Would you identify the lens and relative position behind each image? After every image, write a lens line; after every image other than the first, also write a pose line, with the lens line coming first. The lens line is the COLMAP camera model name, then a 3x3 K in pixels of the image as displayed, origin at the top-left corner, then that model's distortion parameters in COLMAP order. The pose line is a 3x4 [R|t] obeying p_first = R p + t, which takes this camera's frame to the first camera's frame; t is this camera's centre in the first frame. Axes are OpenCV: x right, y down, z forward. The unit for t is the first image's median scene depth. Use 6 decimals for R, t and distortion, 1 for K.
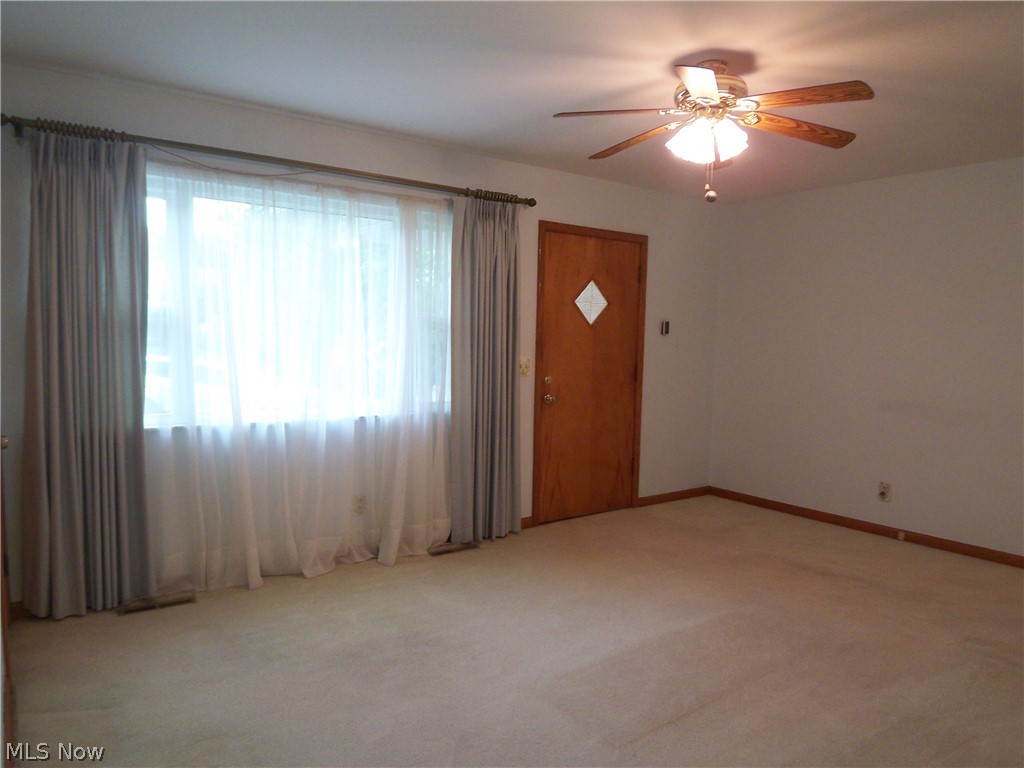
lens RADIAL K [[689.5, 0, 514.7], [0, 689.5, 394.3], [0, 0, 1]] dist [-0.008764, -0.043378]
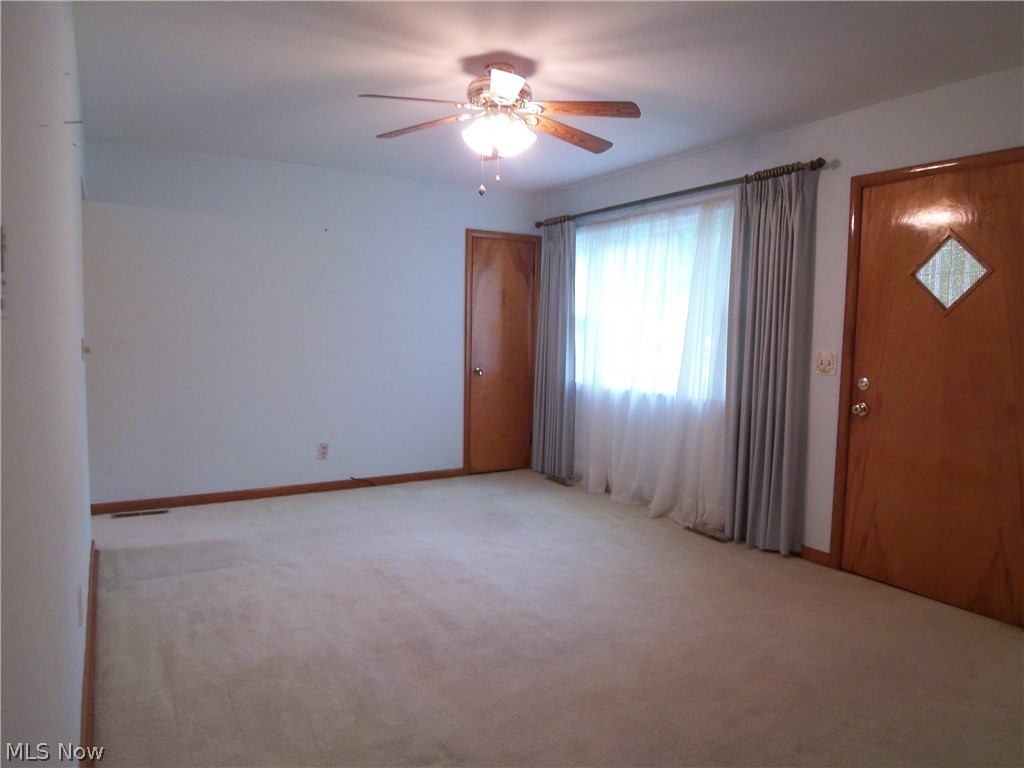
lens RADIAL K [[689.5, 0, 514.7], [0, 689.5, 394.3], [0, 0, 1]] dist [-0.008764, -0.043378]
pose [[-0.090844, 0.067960, -0.993544, 0.935329], [-0.104458, 0.991515, 0.077372, -0.031064], [0.990372, 0.110813, -0.082975, 0.774869]]
